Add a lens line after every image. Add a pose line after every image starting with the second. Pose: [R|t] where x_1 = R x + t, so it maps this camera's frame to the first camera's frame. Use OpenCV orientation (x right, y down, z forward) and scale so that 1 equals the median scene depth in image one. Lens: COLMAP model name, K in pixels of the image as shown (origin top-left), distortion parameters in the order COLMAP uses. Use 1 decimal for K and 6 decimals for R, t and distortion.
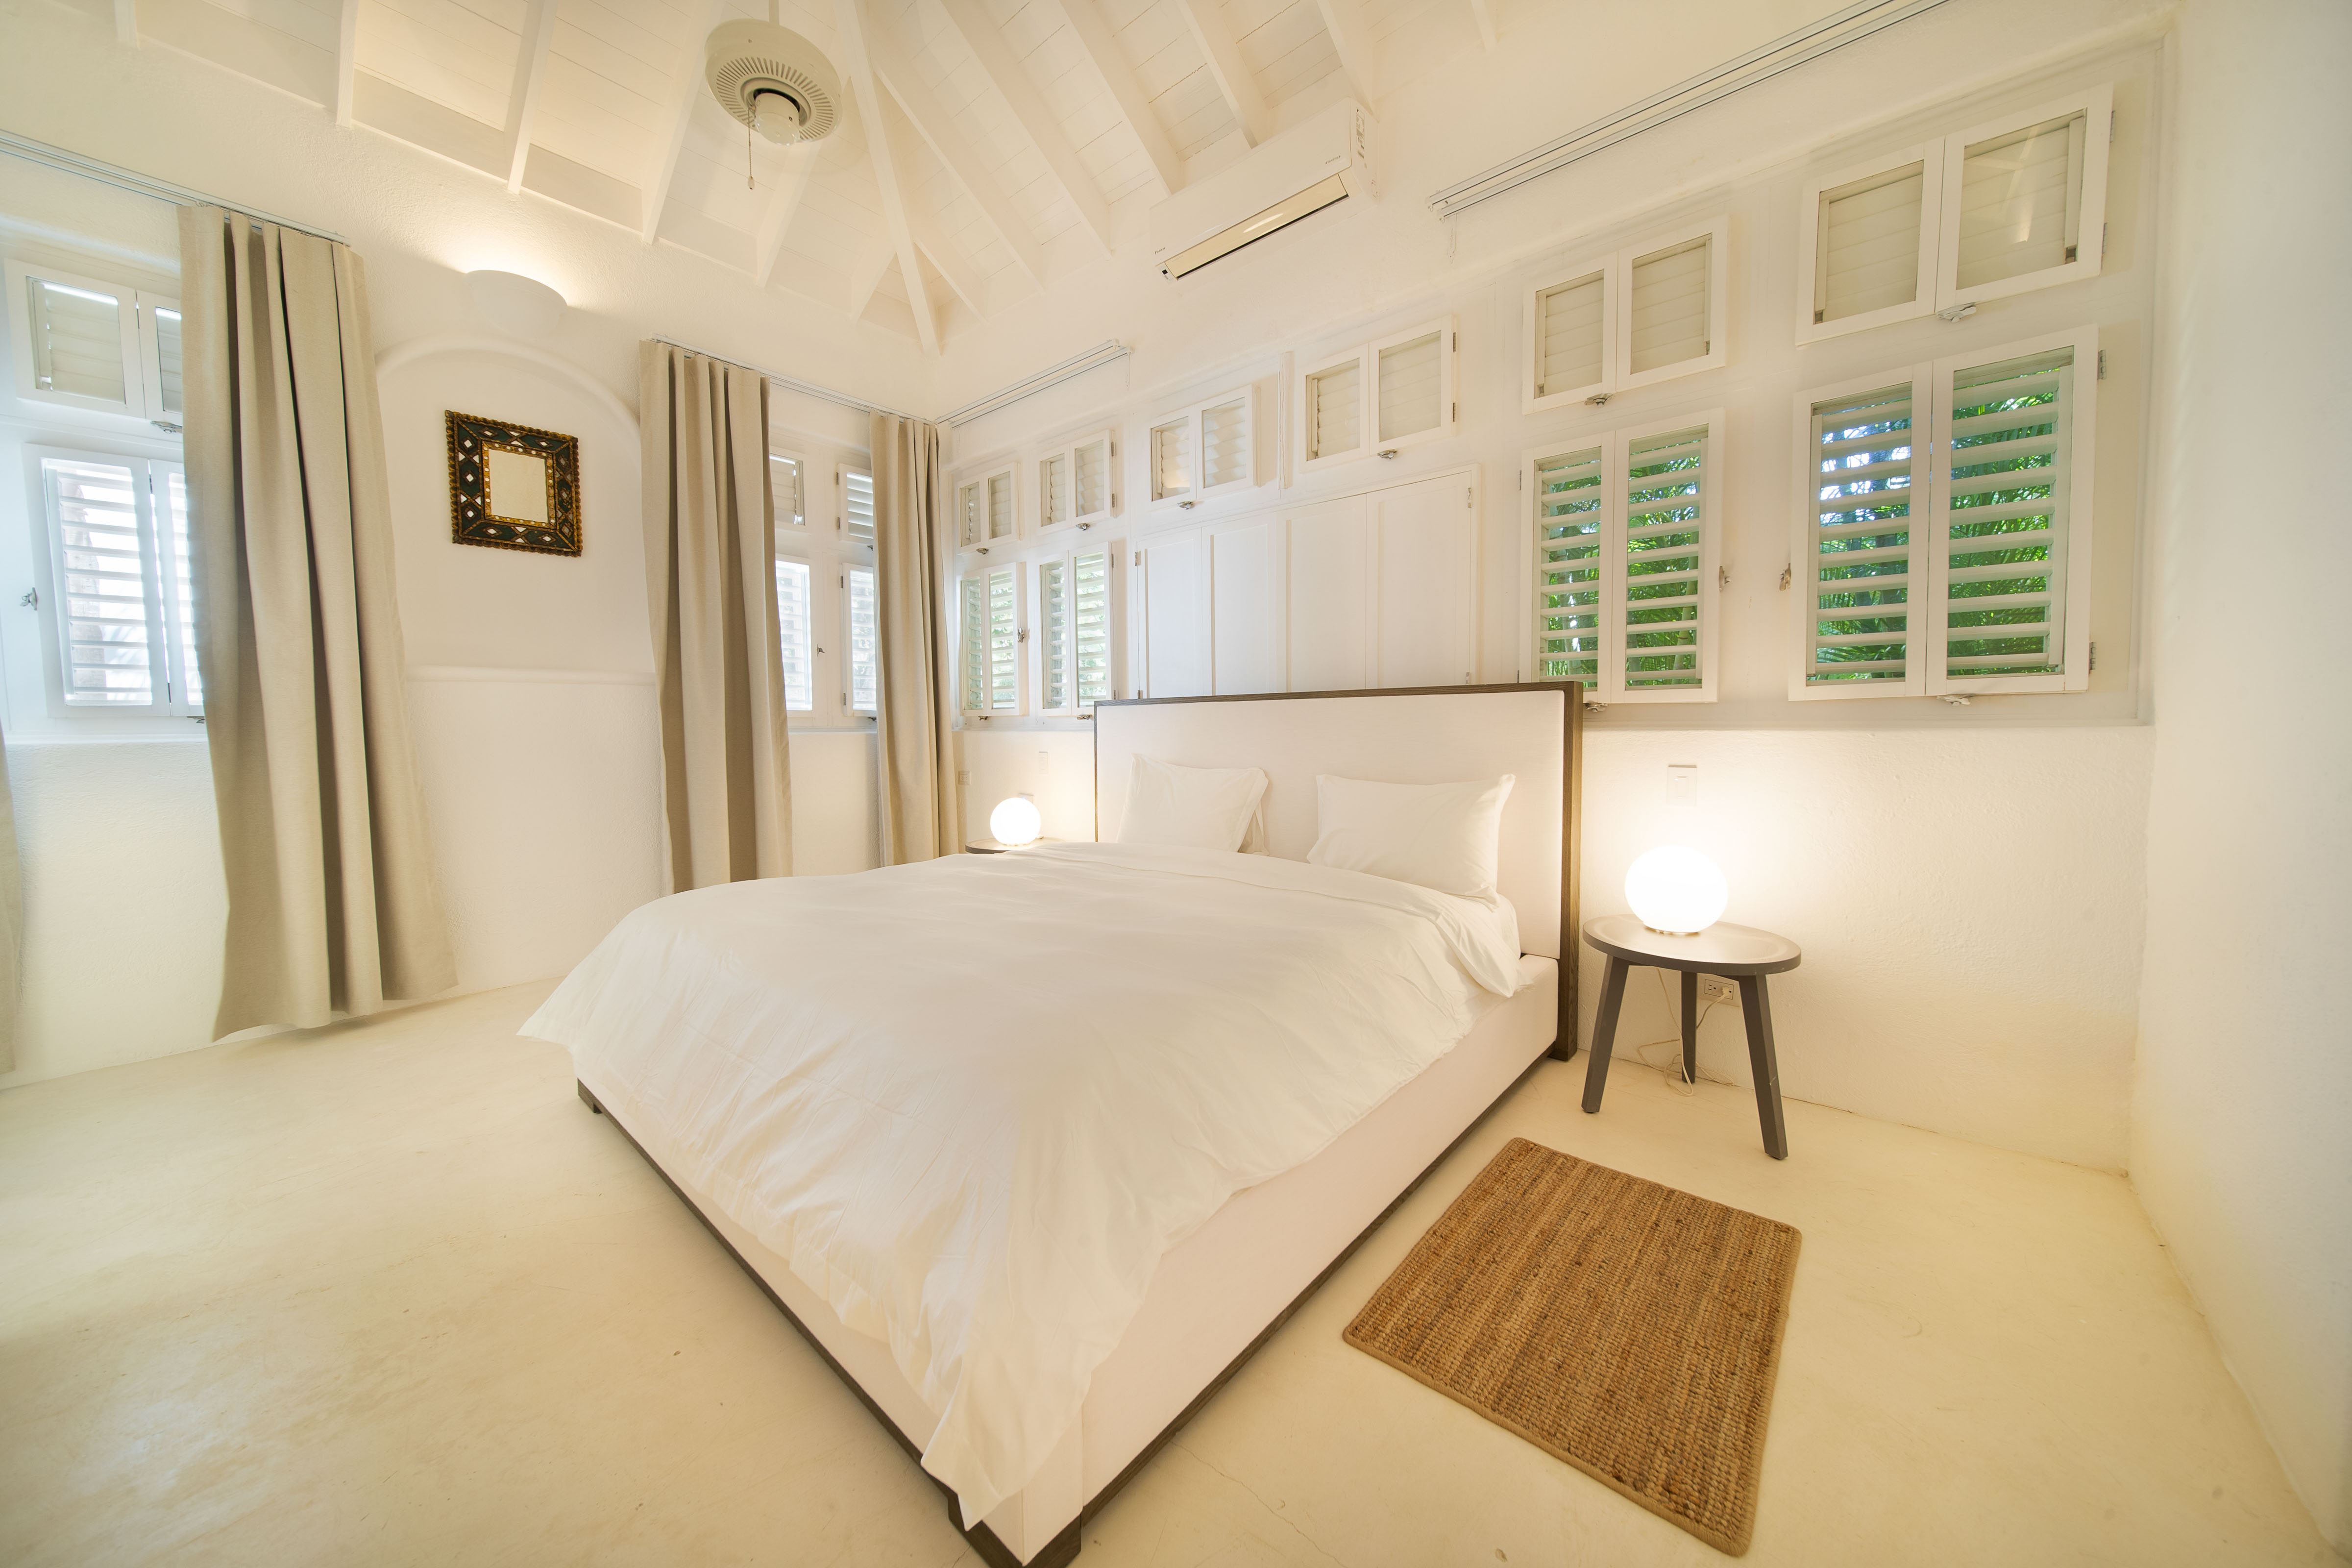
lens RADIAL K [[811.0, 0, 1183.0], [0, 811.0, 777.7], [0, 0, 1]] dist [-0.000479, -0.001286]
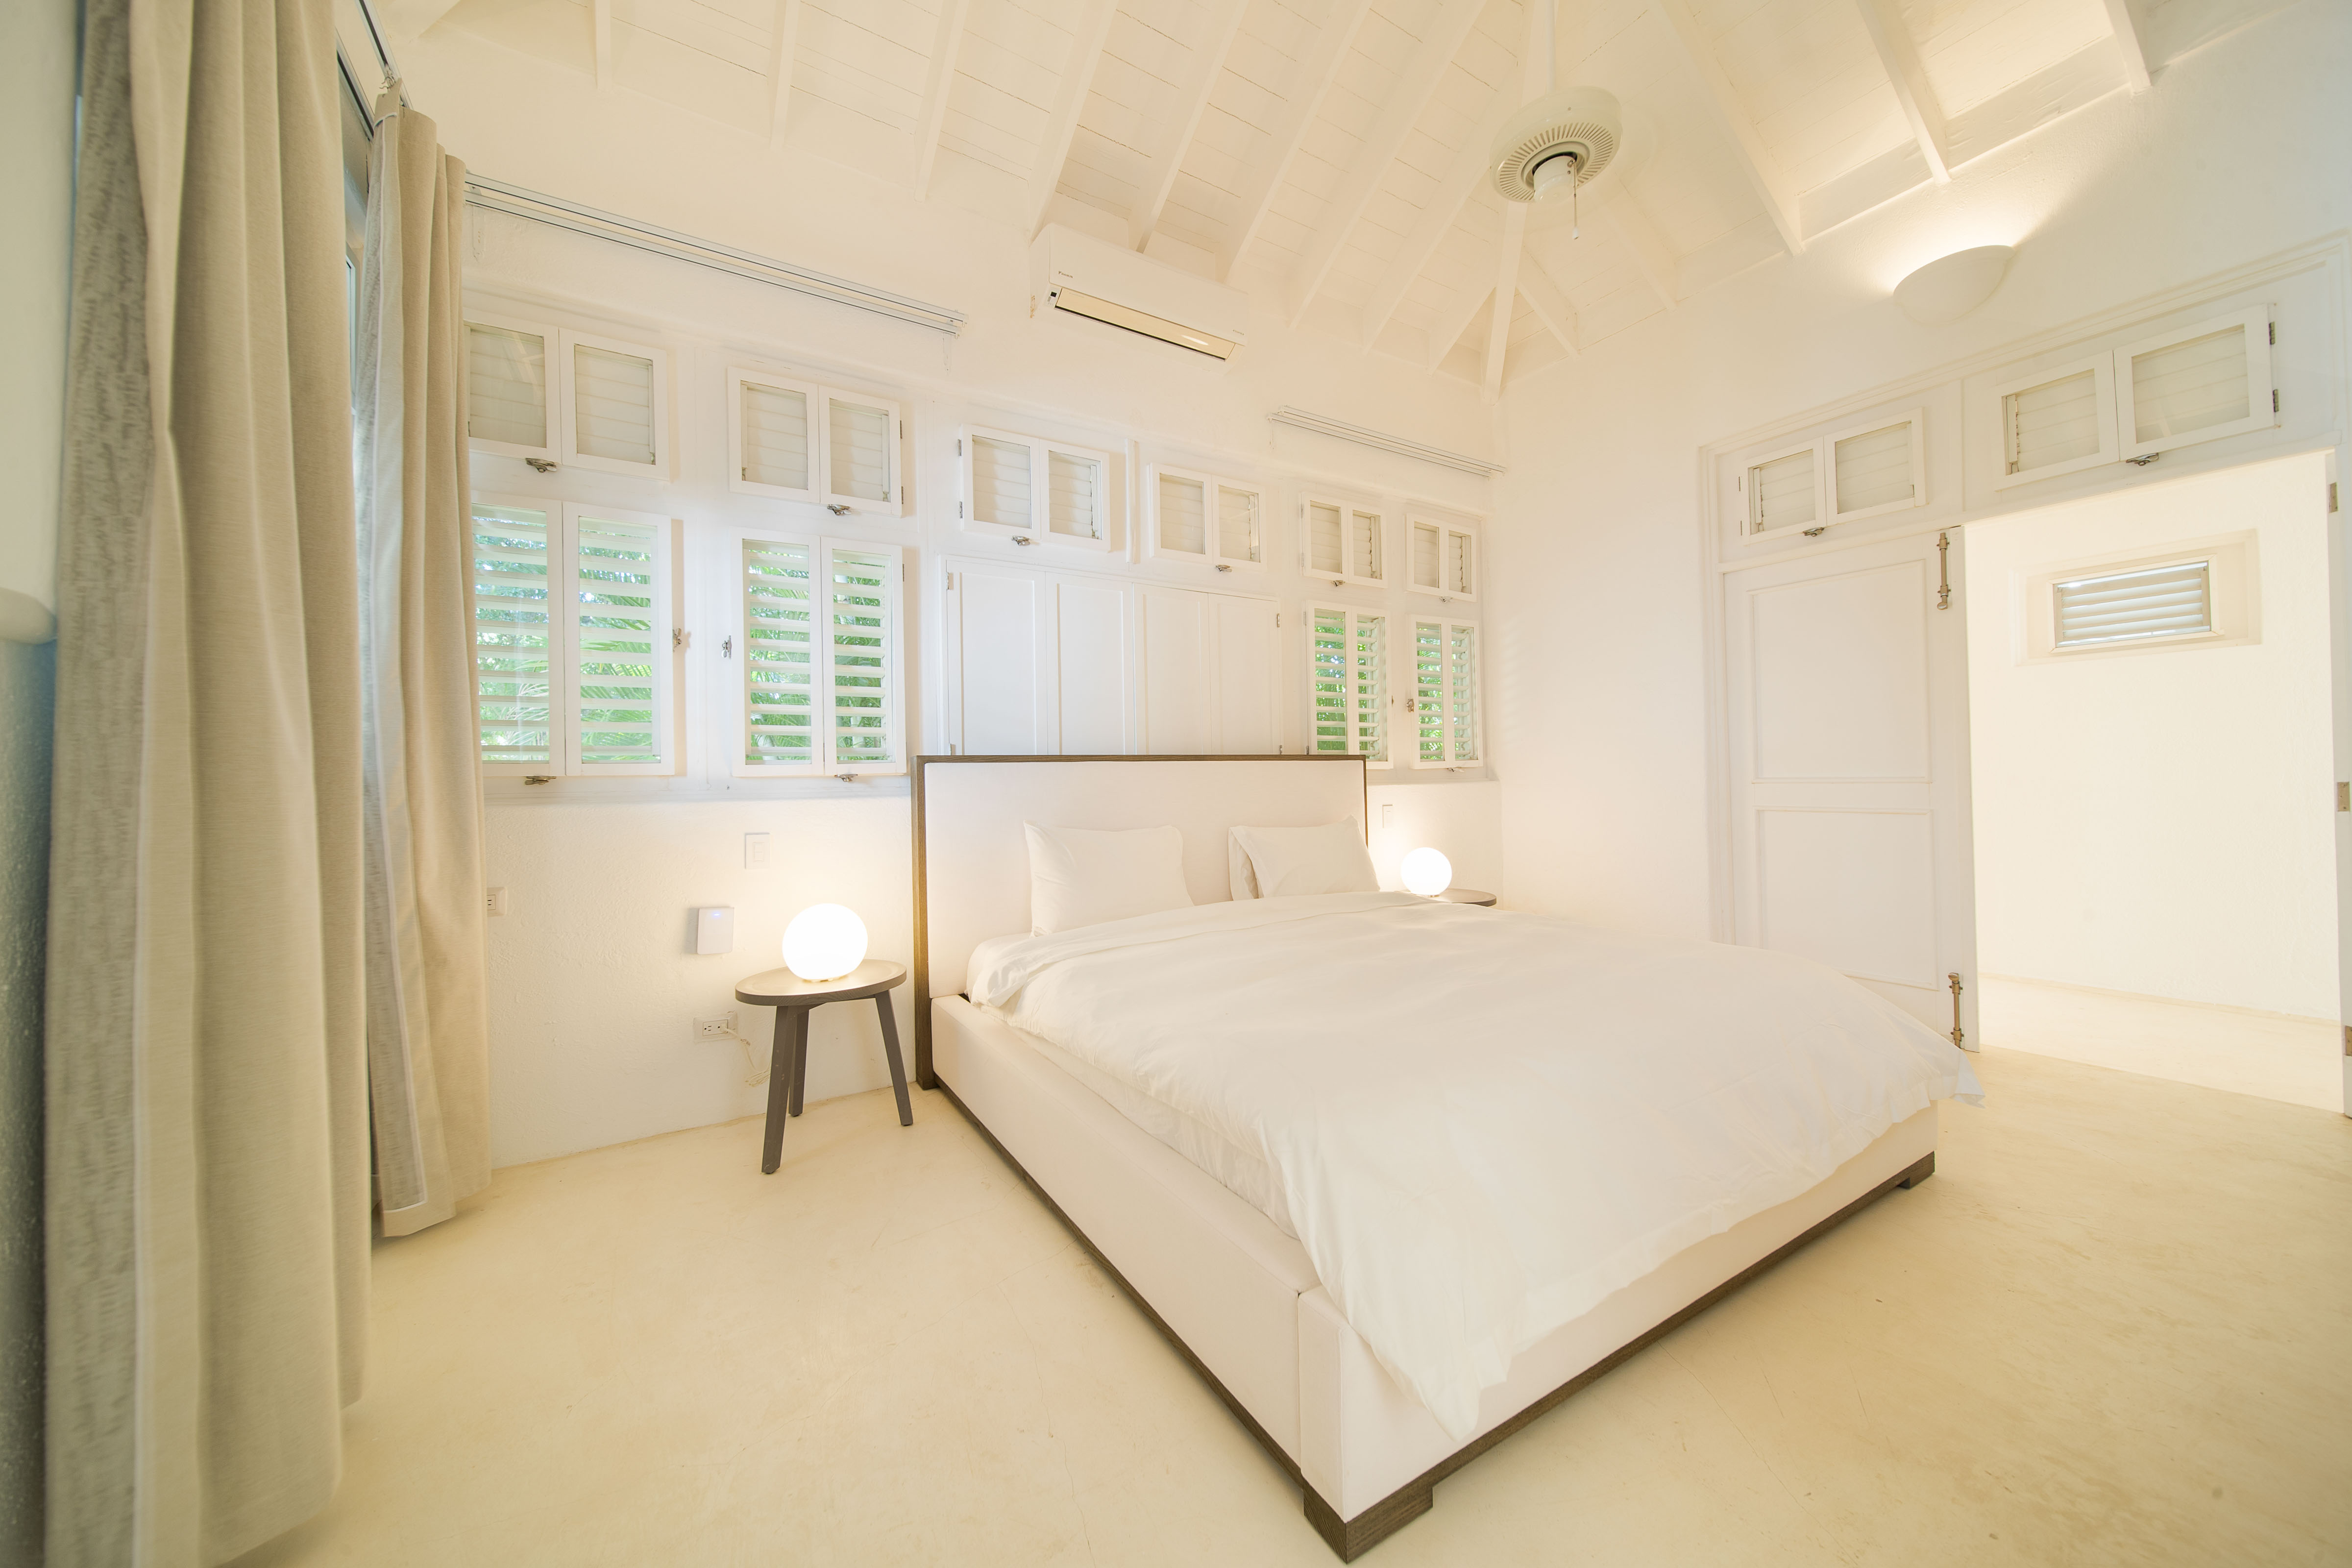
lens RADIAL K [[811.0, 0, 1175.5], [0, 811.0, 782.5], [0, 0, 1]] dist [-0.000479, -0.001286]
pose [[0.308858, 0.007927, 0.951075, -0.871539], [0.082145, 0.996006, -0.034977, -0.029306], [-0.947554, 0.088929, 0.306973, 0.651753]]
